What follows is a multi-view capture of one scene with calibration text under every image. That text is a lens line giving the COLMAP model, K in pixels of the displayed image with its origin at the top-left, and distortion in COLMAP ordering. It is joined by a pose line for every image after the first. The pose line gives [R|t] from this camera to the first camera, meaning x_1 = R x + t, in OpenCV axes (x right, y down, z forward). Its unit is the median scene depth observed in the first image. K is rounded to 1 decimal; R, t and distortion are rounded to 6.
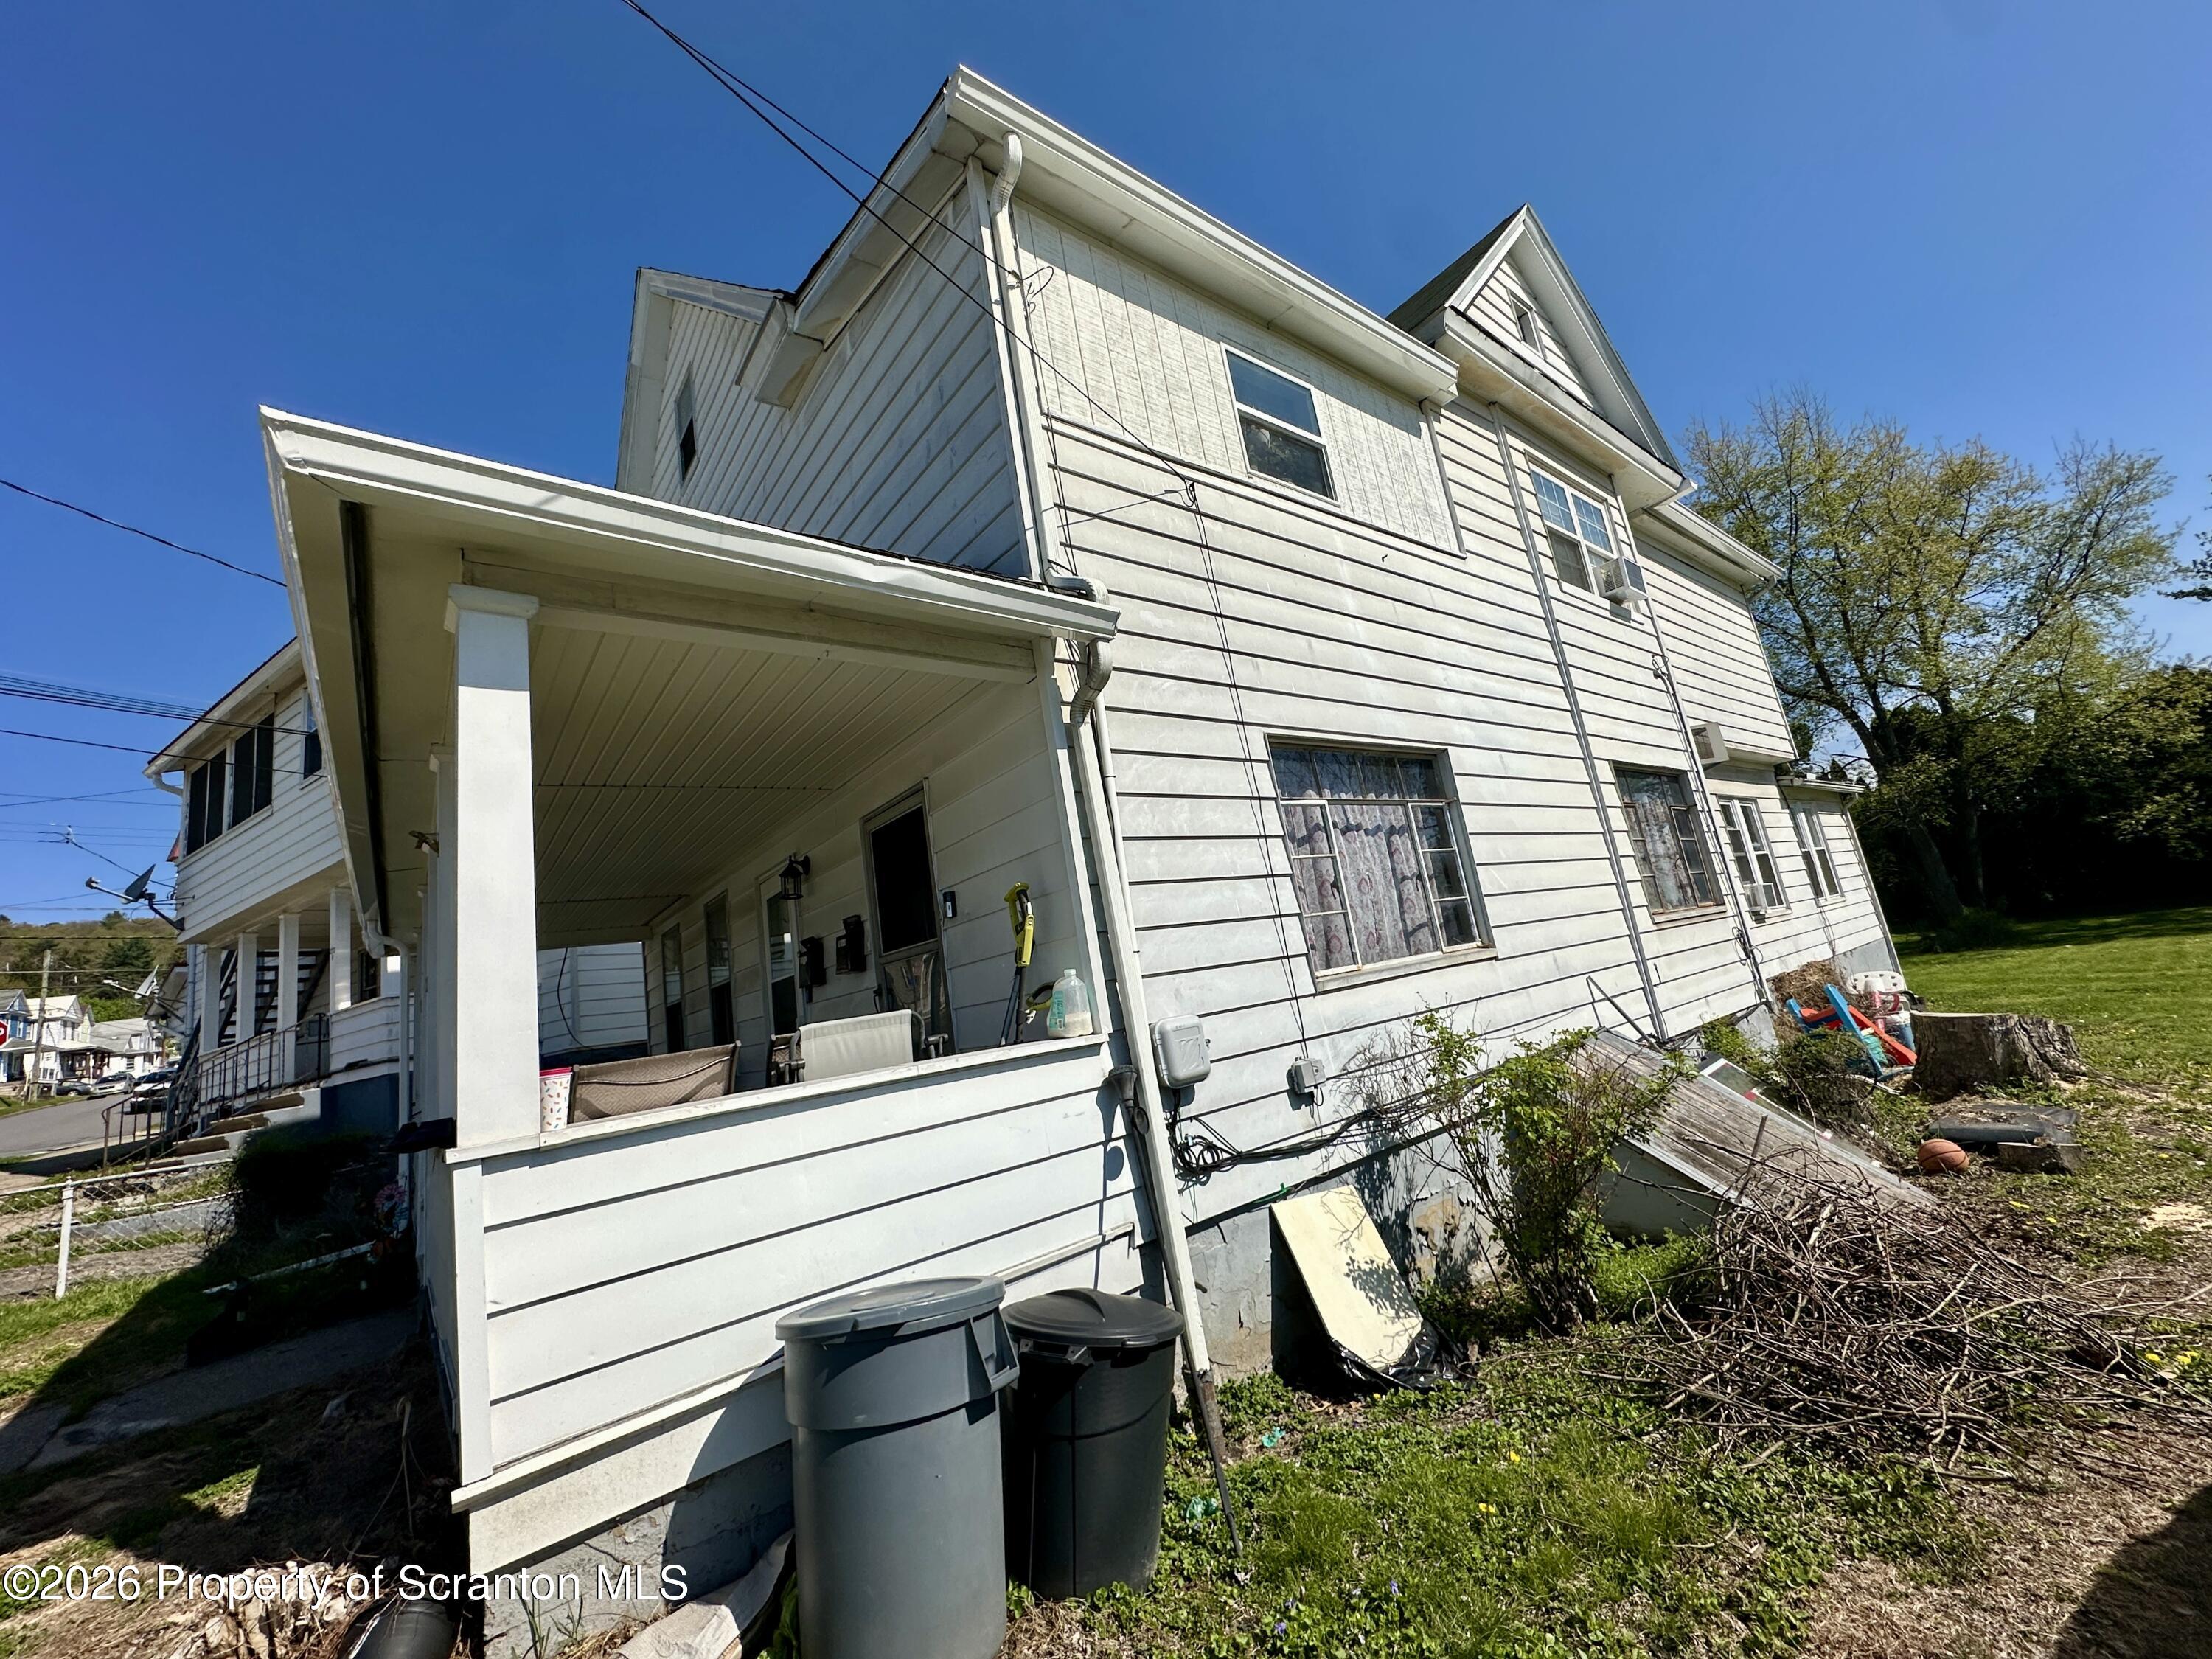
lens RADIAL K [[874.2, 0, 1101.3], [0, 874.2, 834.8], [0, 0, 1]] dist [0.001241, 0.000109]
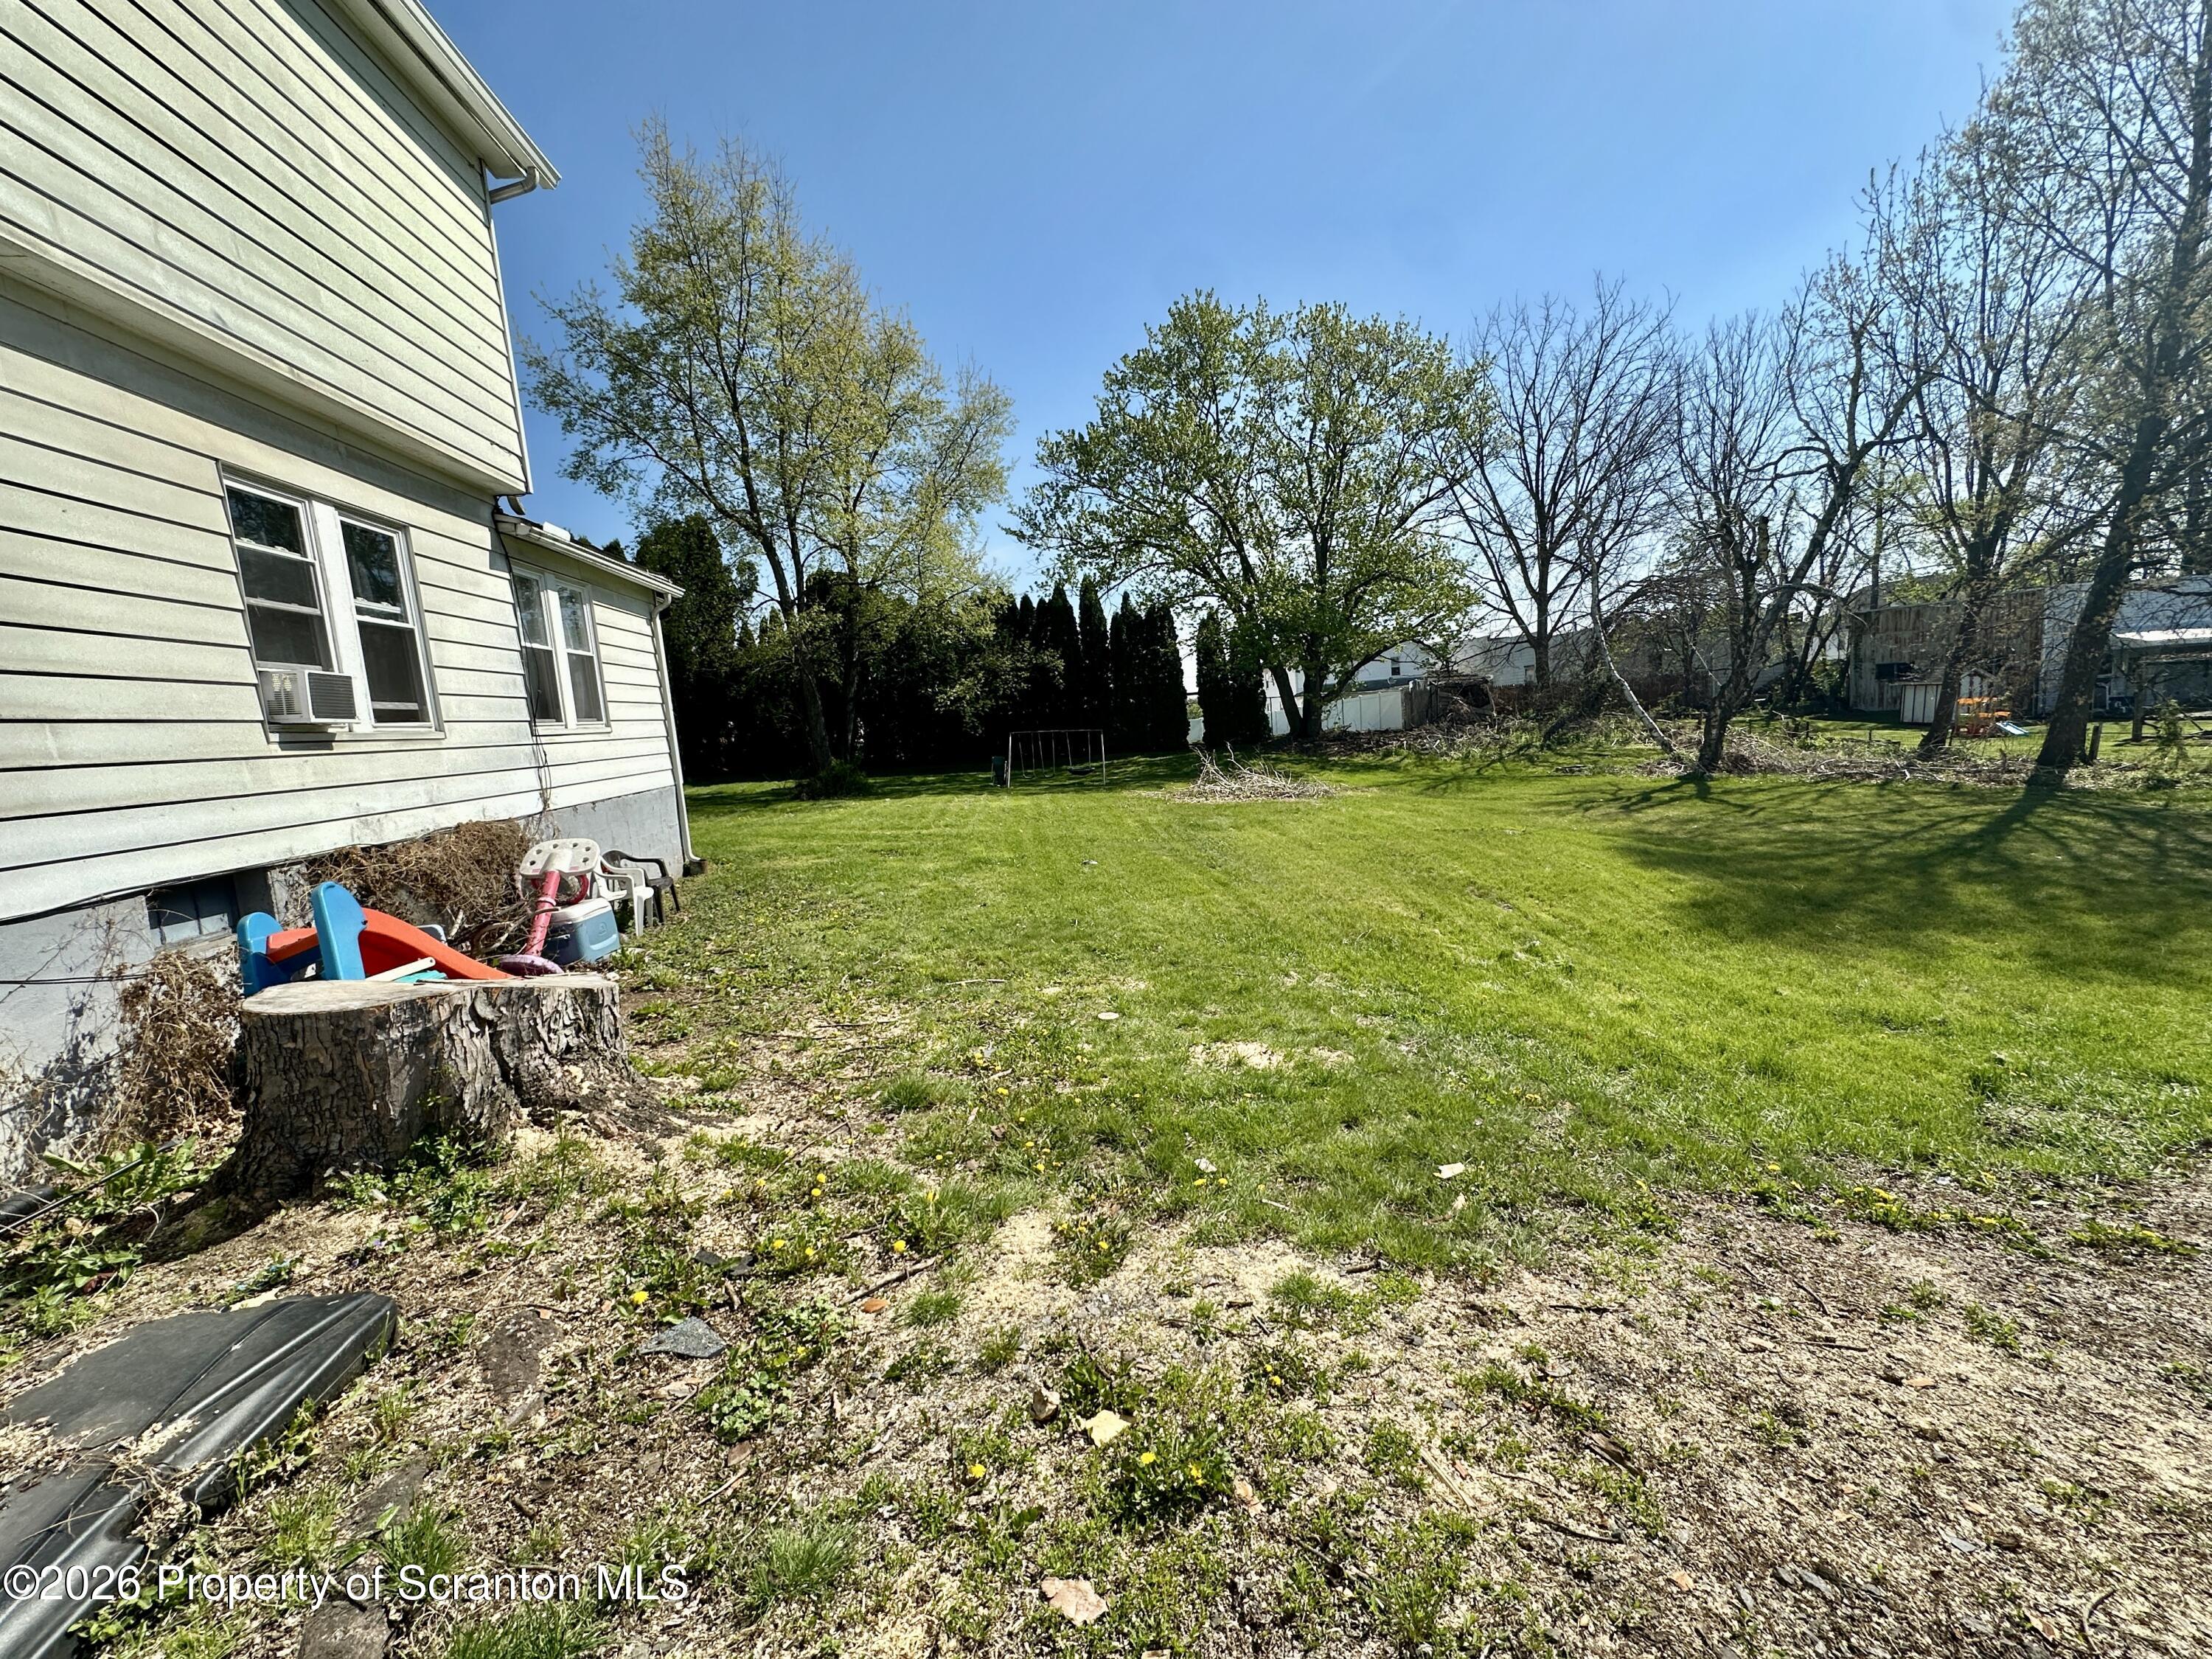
lens RADIAL K [[886.2, 0, 1105.6], [0, 886.2, 824.0], [0, 0, 1]] dist [0.000631, 0.000049]
pose [[0.524925, 0.006898, 0.851121, 0.475752], [-0.160513, 0.982827, 0.091030, 0.019469], [-0.835877, -0.184400, 0.517017, 0.297854]]
